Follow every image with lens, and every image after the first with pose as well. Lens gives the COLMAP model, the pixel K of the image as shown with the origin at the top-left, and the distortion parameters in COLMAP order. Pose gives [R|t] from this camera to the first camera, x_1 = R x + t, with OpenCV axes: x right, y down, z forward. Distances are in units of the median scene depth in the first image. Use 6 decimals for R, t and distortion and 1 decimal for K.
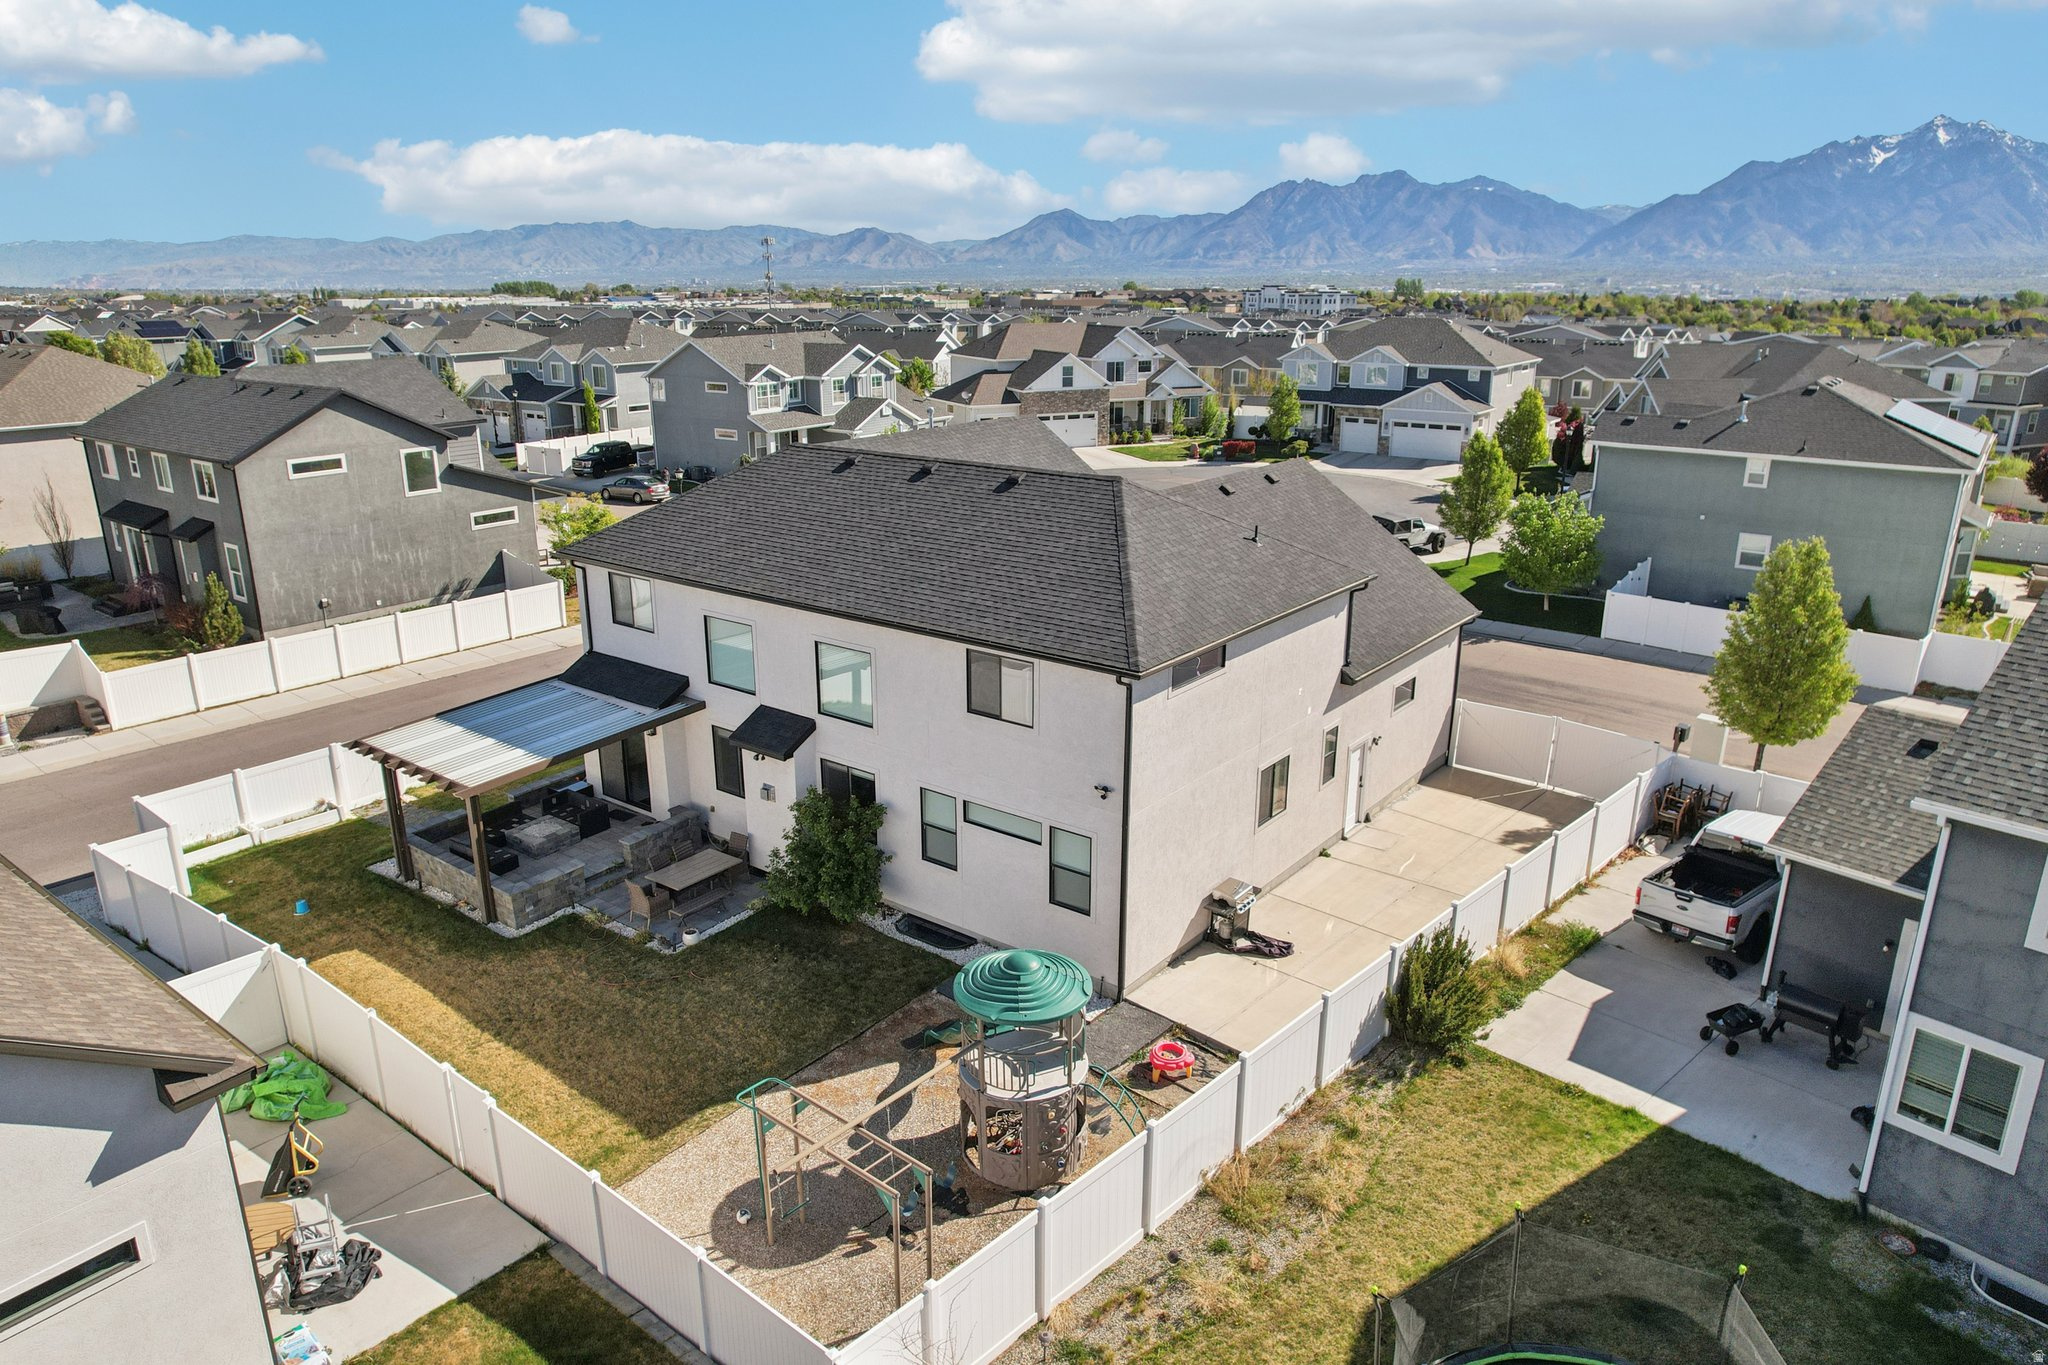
lens RADIAL K [[1333.3, 0, 1011.0], [0, 1333.3, 700.6], [0, 0, 1]] dist [-0.057122, 0.041933]
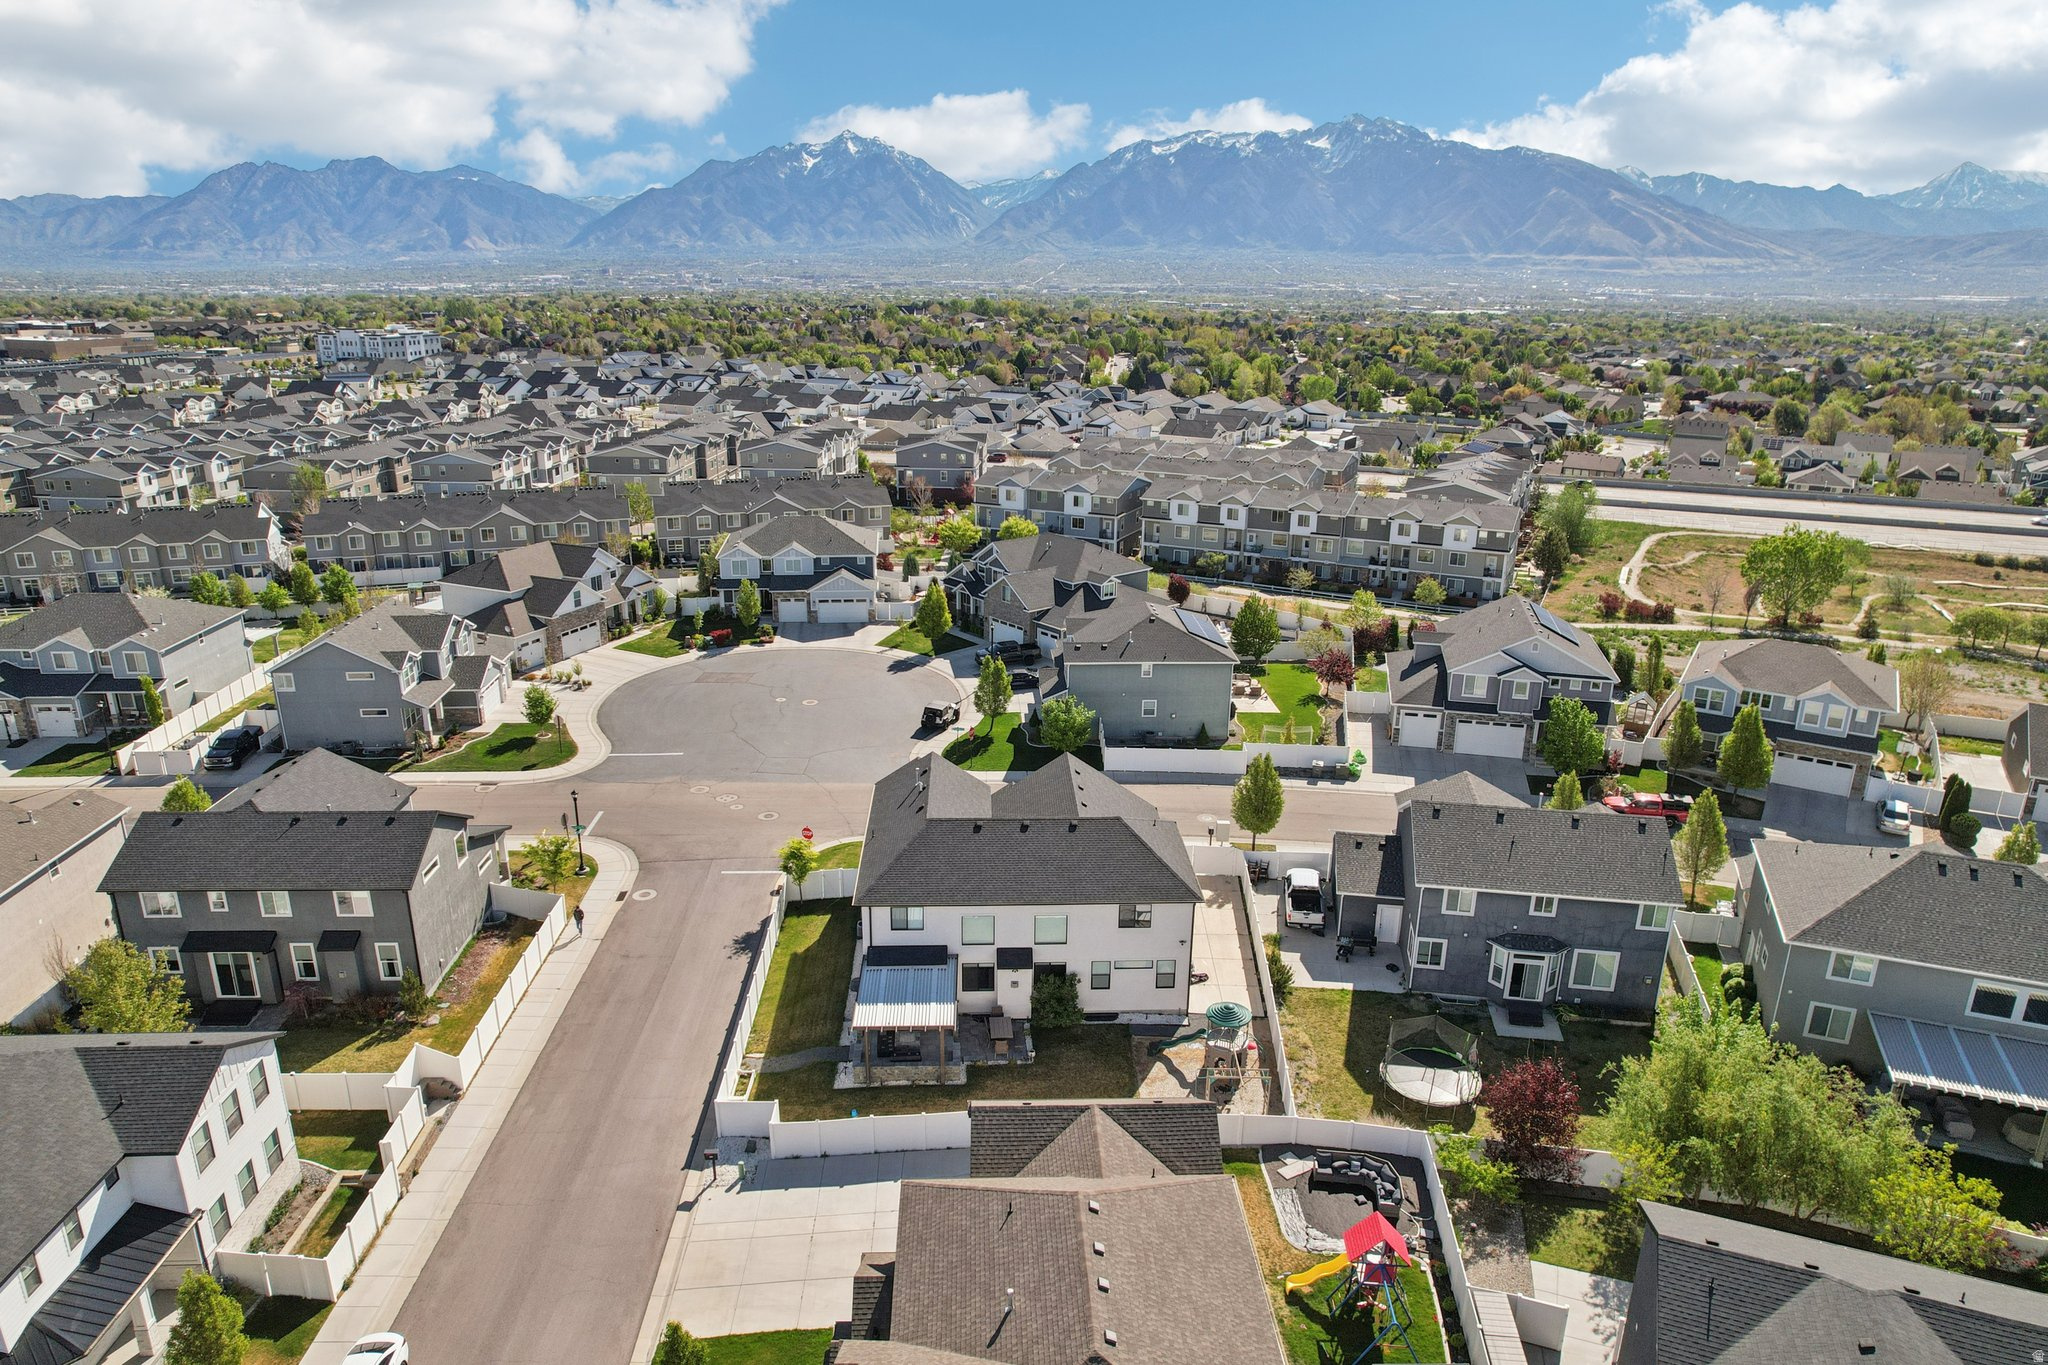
lens RADIAL K [[1333.3, 0, 1008.9], [0, 1333.3, 694.0], [0, 0, 1]] dist [-0.057122, 0.041933]
pose [[0.767548, -0.194682, 0.610712, -0.448833], [0.190924, 0.978952, 0.072114, -0.176473], [-0.611897, 0.061249, 0.788562, -0.246739]]
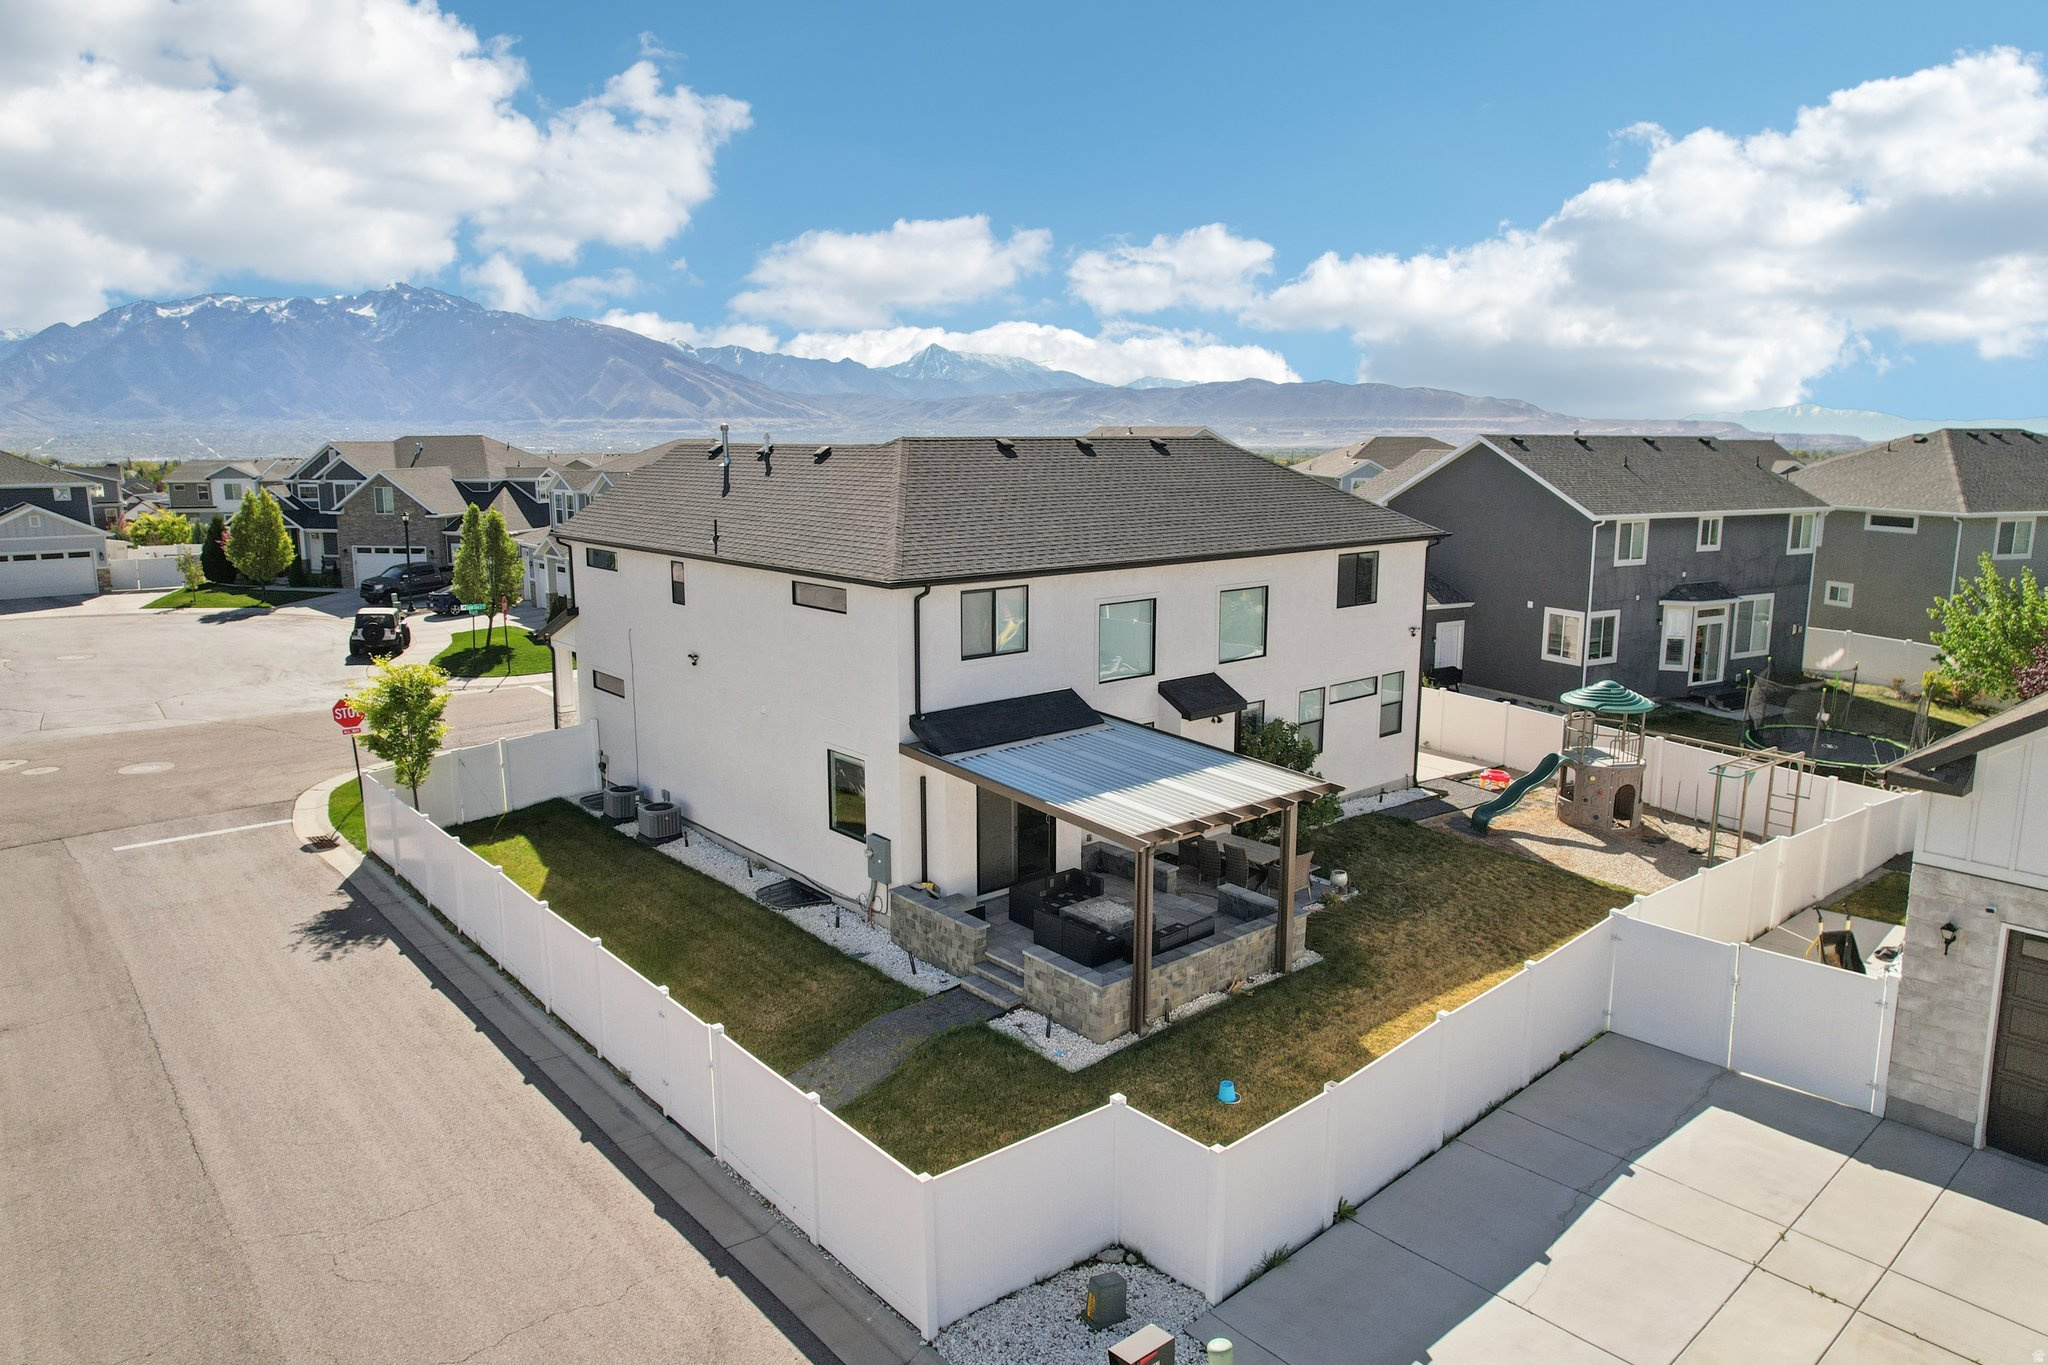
lens RADIAL K [[1333.3, 0, 1026.2], [0, 1333.3, 669.0], [0, 0, 1]] dist [-0.057122, 0.041933]
pose [[0.197417, -0.166309, 0.966110, -0.345707], [0.303012, 0.947598, 0.101204, -0.040269], [-0.932314, 0.272764, 0.237465, 0.265196]]
